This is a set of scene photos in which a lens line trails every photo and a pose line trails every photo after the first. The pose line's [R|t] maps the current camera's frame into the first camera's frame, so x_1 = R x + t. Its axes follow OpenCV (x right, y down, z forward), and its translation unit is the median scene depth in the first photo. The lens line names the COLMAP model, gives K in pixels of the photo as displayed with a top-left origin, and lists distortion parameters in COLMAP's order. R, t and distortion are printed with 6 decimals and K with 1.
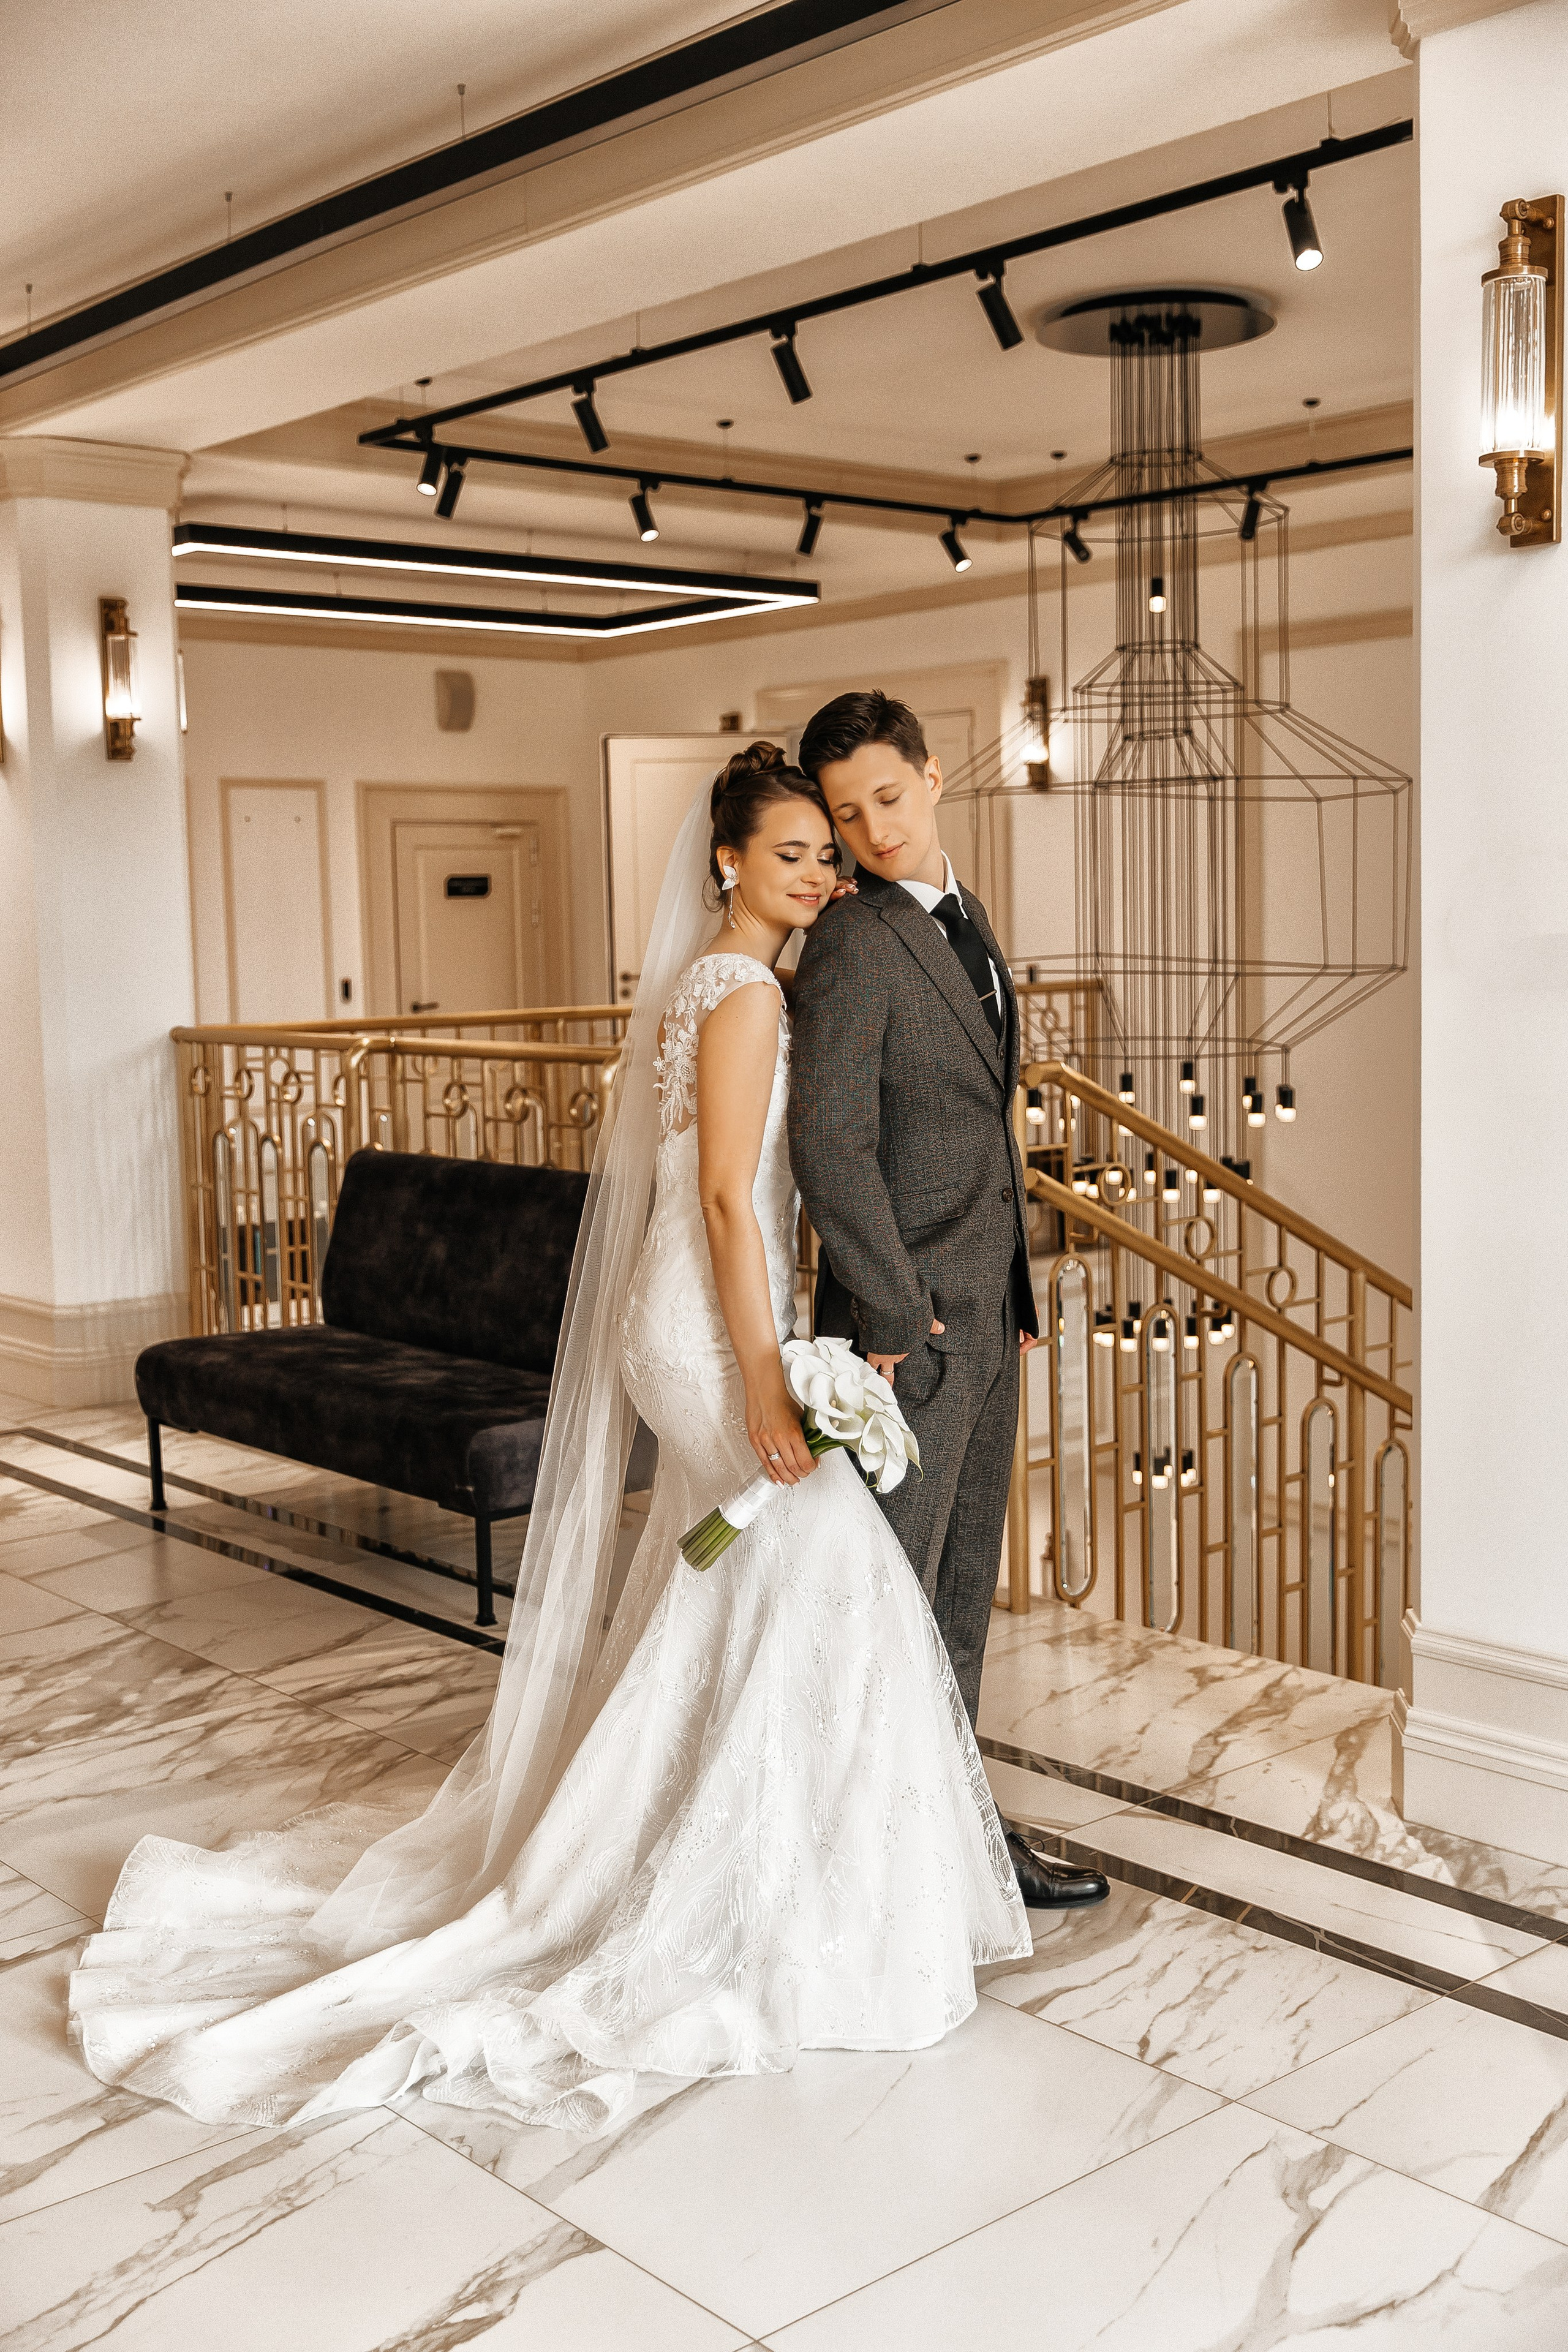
lens RADIAL K [[2606.8, 0, 781.3], [0, 2606.8, 1174.9], [0, 0, 1]] dist [-0.024599, 0.000000]
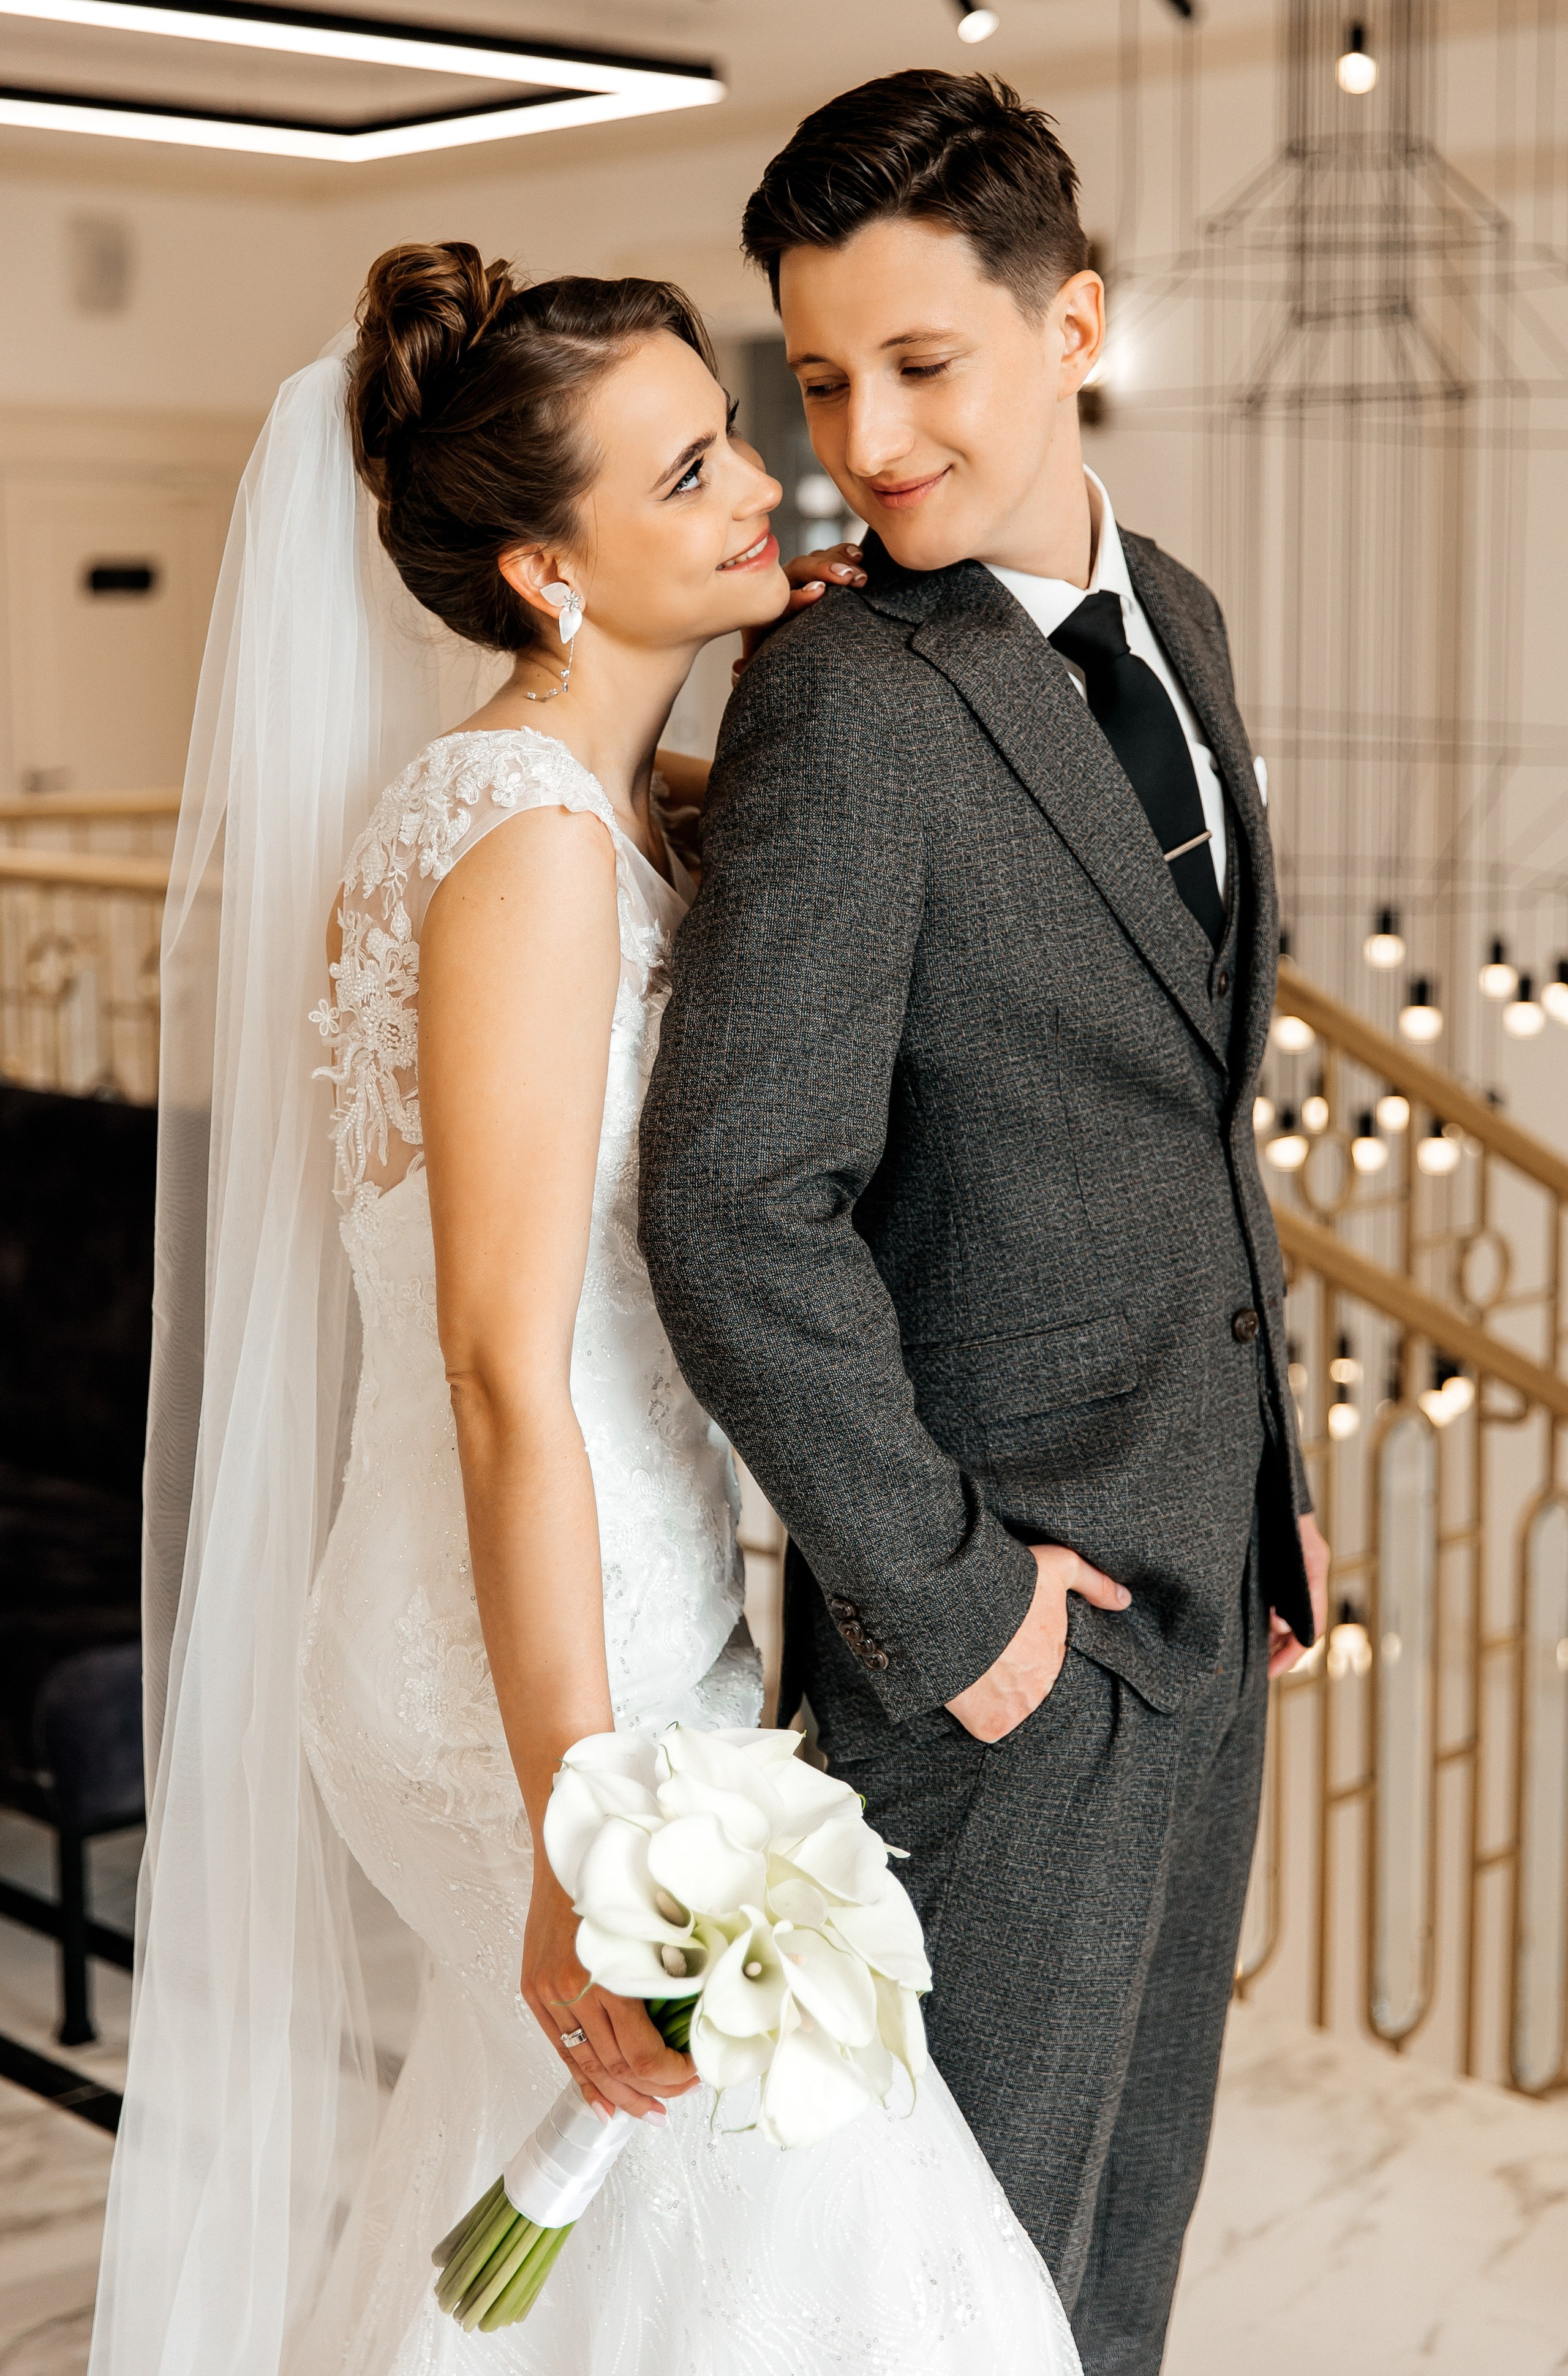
lens RADIAL K [[3855.9, 0, 788.3], [0, 3855.9, 1188.7], [0, 0, 1]] dist [-0.031073, 0.000000]
pose [[0.999548, -0.000149, 0.030057, 0.002136], [-0.001024, 0.999239, 0.039001, -0.022627], [-0.030040, -0.039014, 0.998787, 0.255032]]
